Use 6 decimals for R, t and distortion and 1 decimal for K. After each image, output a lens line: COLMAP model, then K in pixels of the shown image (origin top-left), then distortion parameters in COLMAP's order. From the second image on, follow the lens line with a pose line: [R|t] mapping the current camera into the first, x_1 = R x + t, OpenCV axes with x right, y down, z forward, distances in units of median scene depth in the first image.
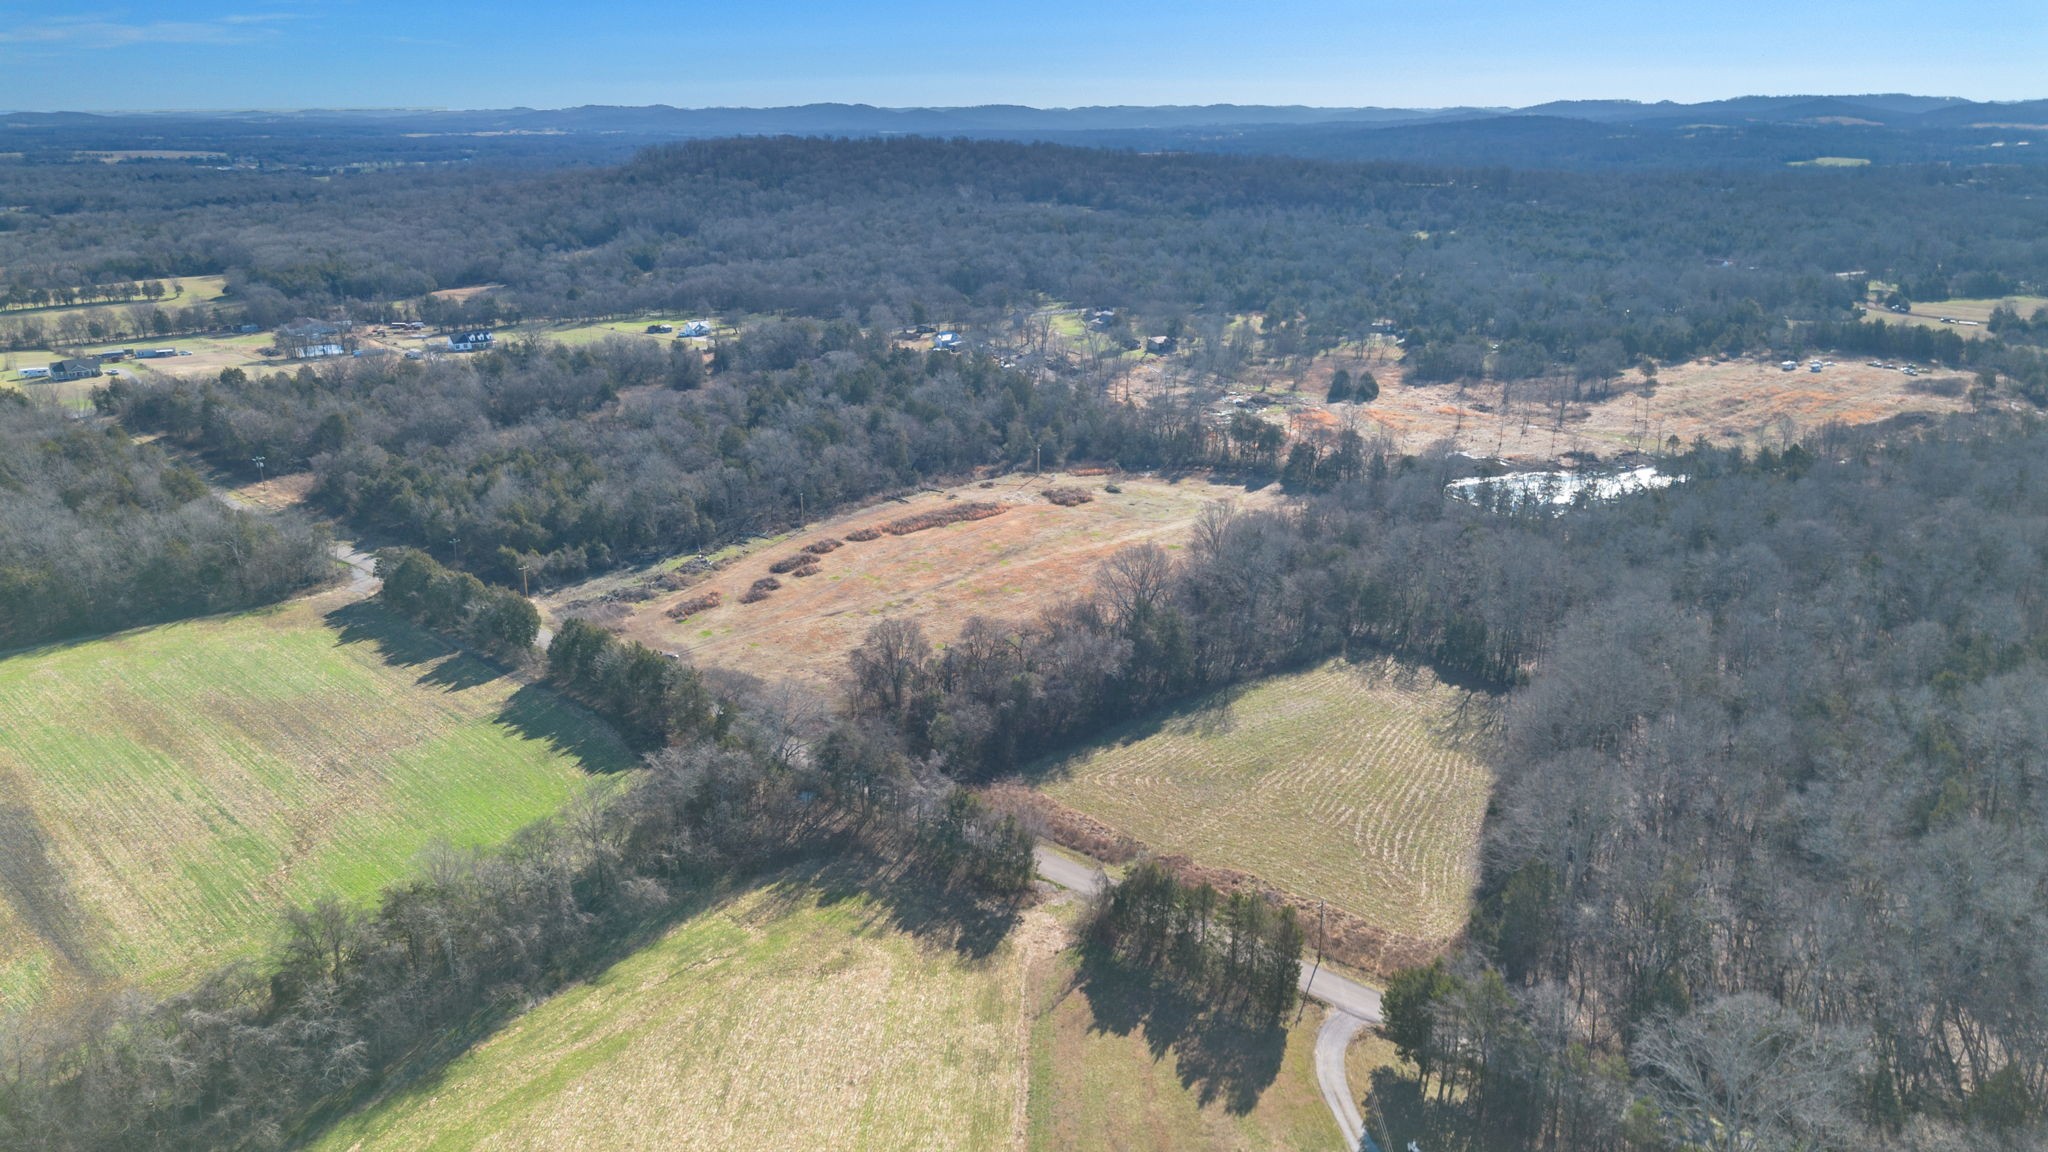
lens RADIAL K [[1495.0, 0, 1024.0], [0, 1495.0, 576.0], [0, 0, 1]] dist [0.071209, -0.056515]
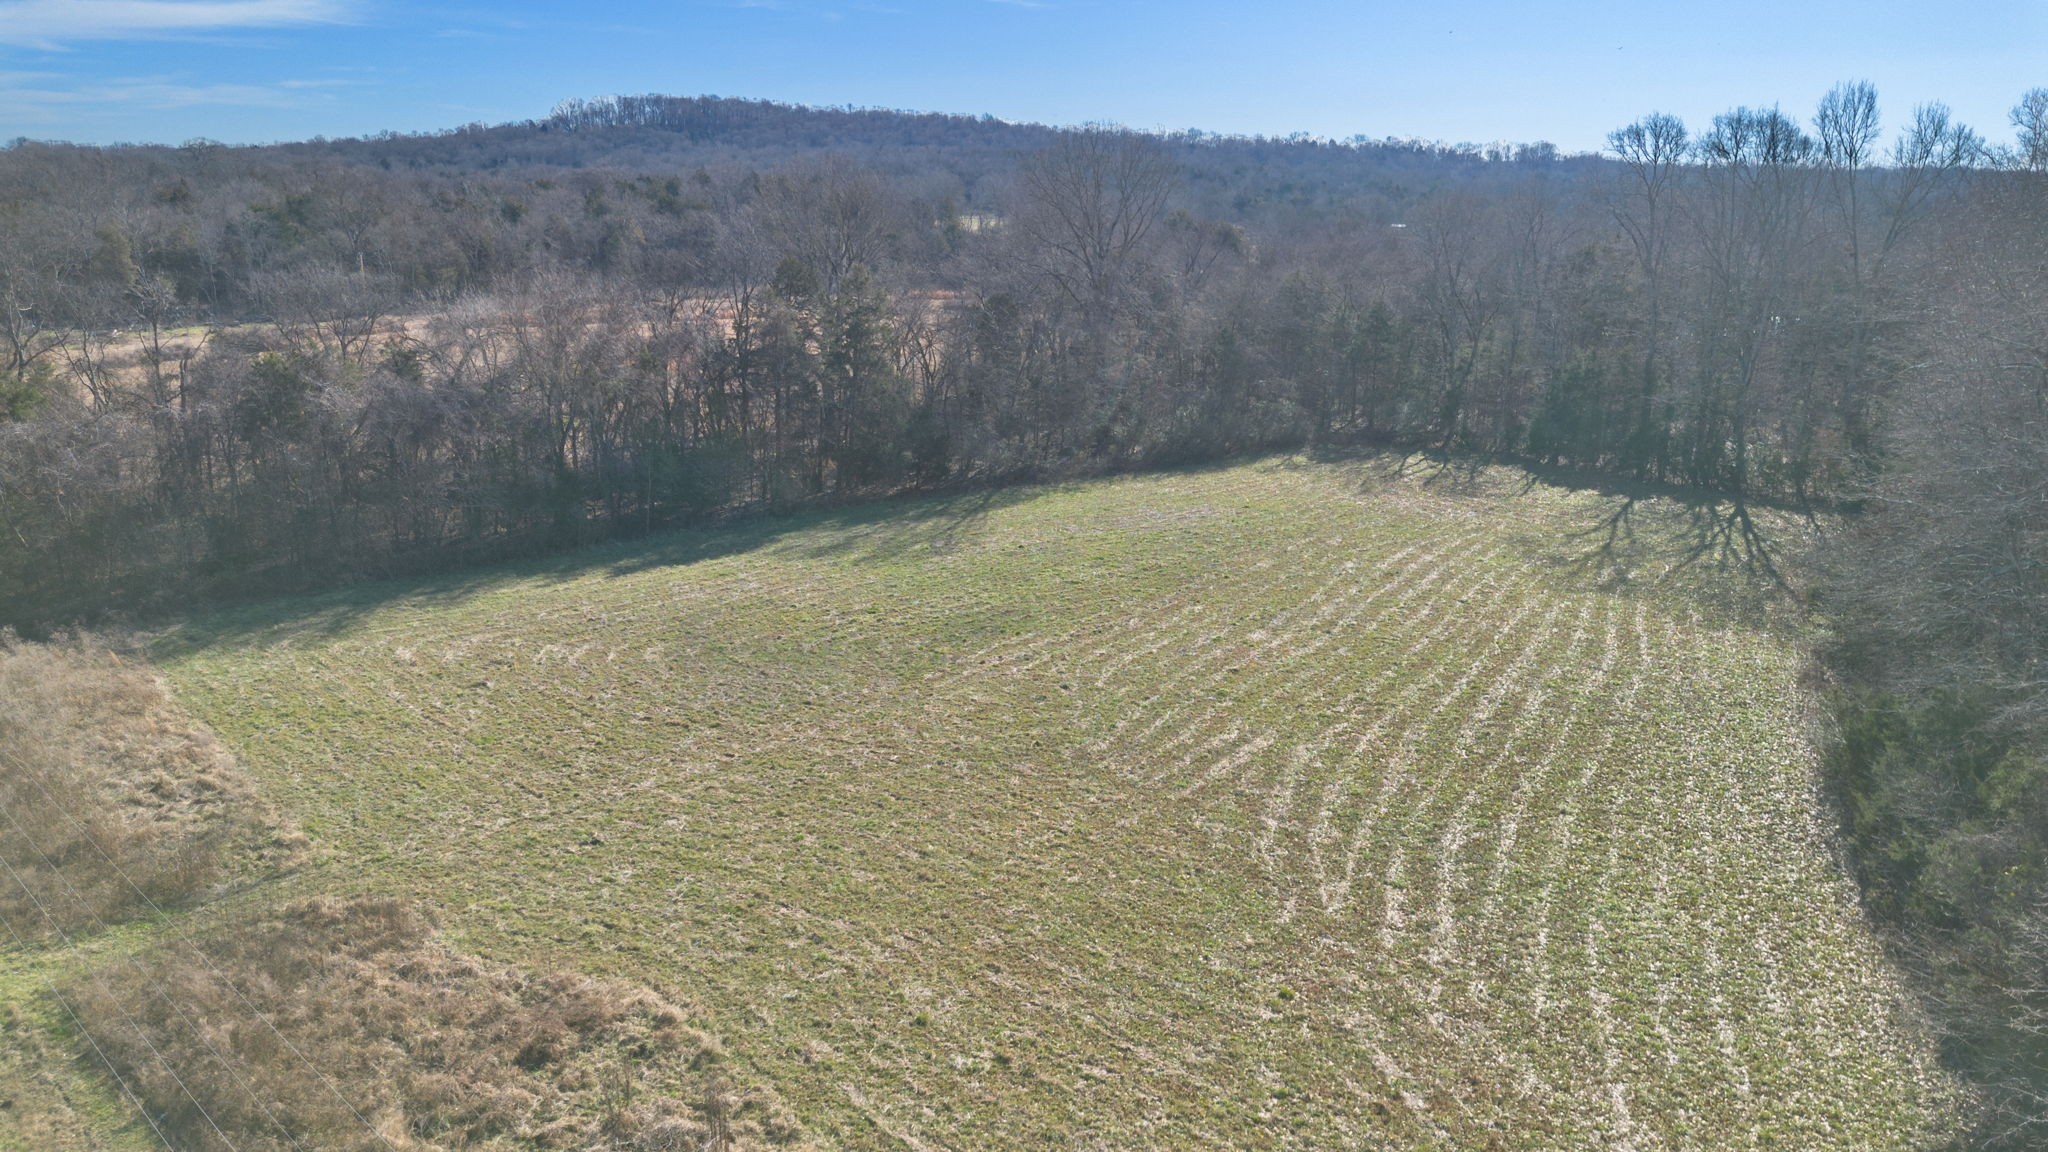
lens RADIAL K [[1467.1, 0, 1024.0], [0, 1467.1, 576.0], [0, 0, 1]] dist [0.088402, -0.089173]
pose [[0.999597, 0.023271, -0.016239, 0.139680], [-0.023987, 0.998680, -0.045408, 0.108072], [0.015161, 0.045779, 0.998837, 0.578006]]
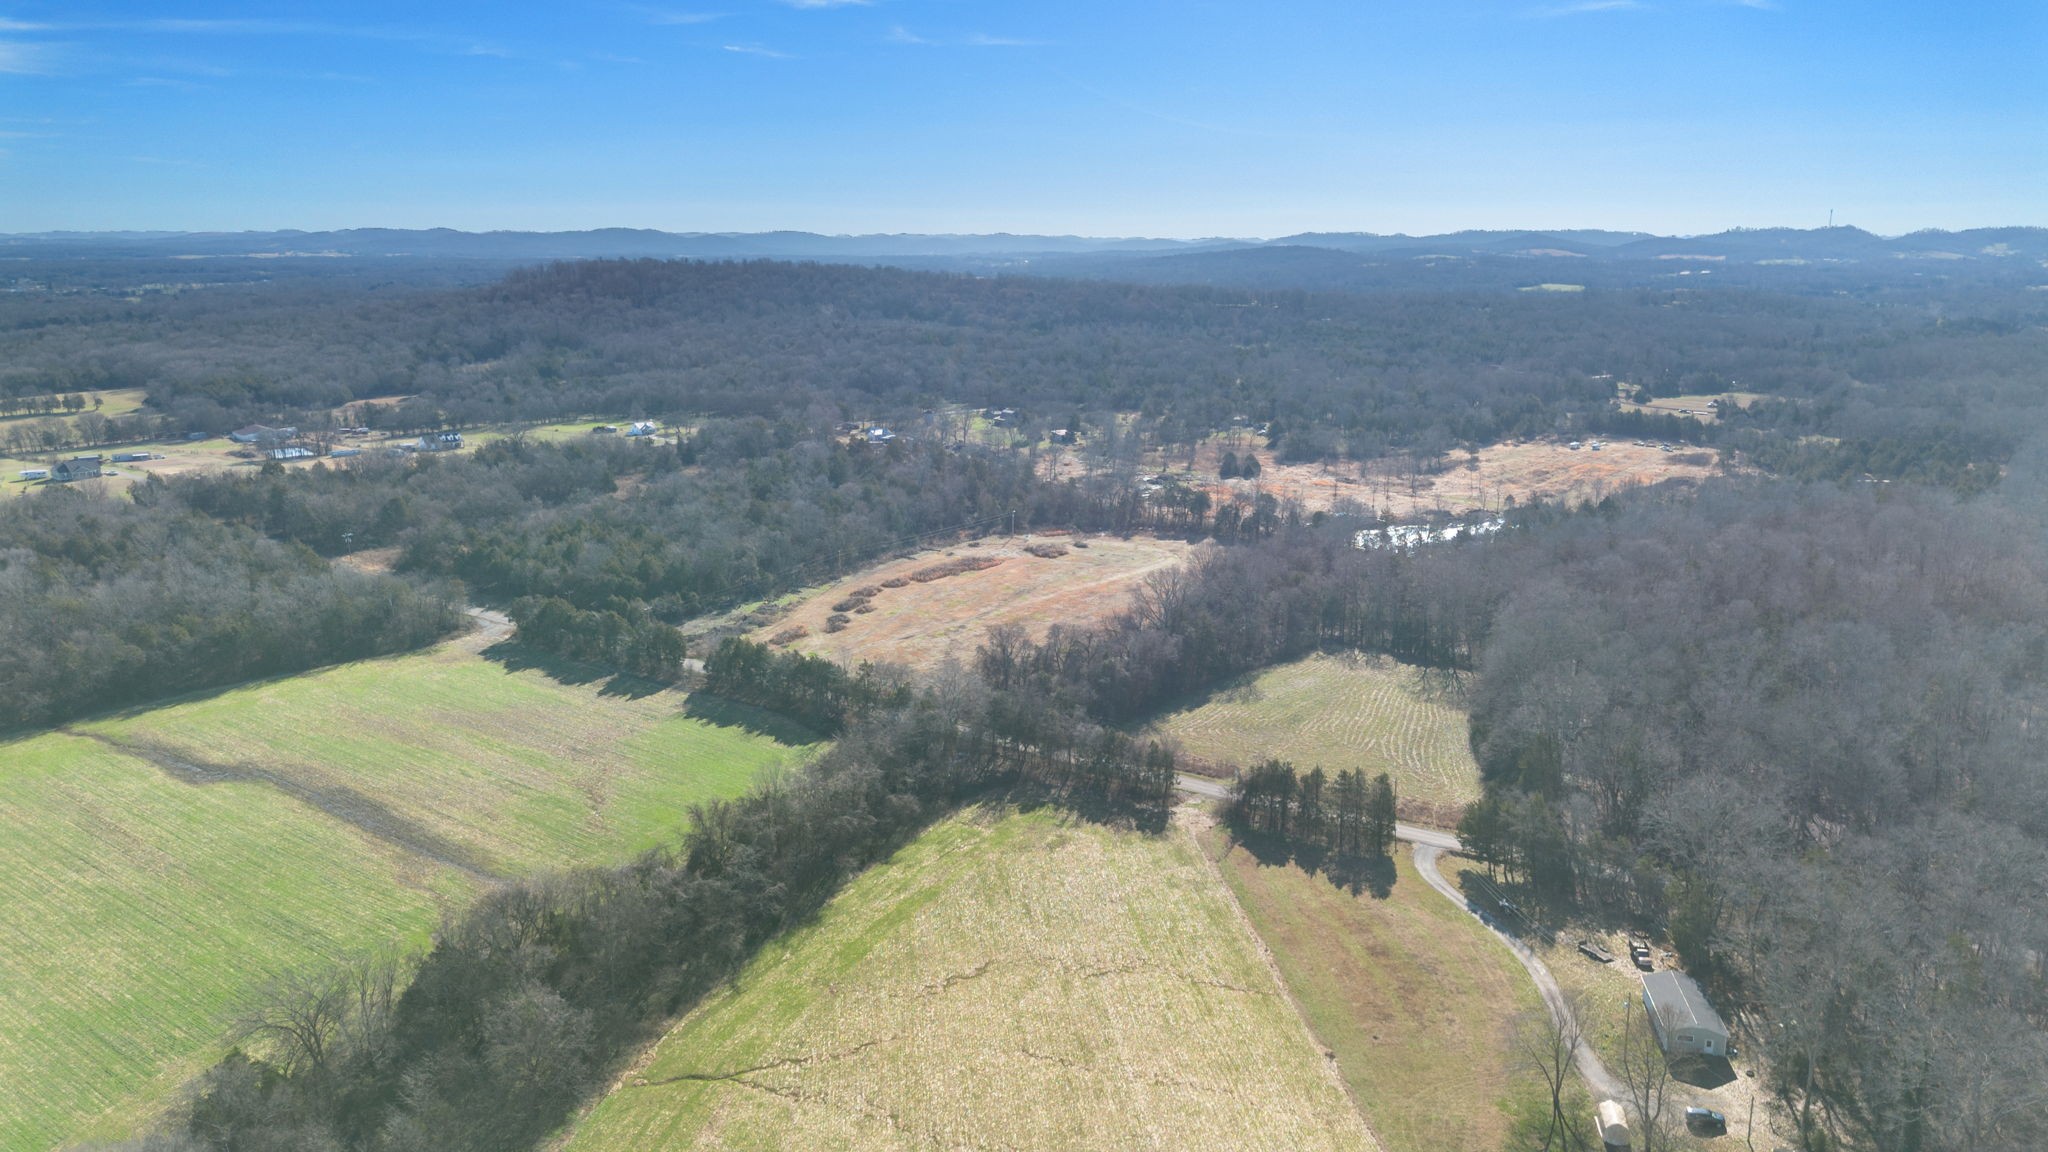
lens RADIAL K [[1467.1, 0, 1024.0], [0, 1467.1, 576.0], [0, 0, 1]] dist [0.088402, -0.089173]
pose [[0.989259, -0.027168, 0.143625, -0.220858], [0.037800, 0.996701, -0.071823, 0.070501], [-0.141200, 0.076481, 0.987022, -0.225931]]
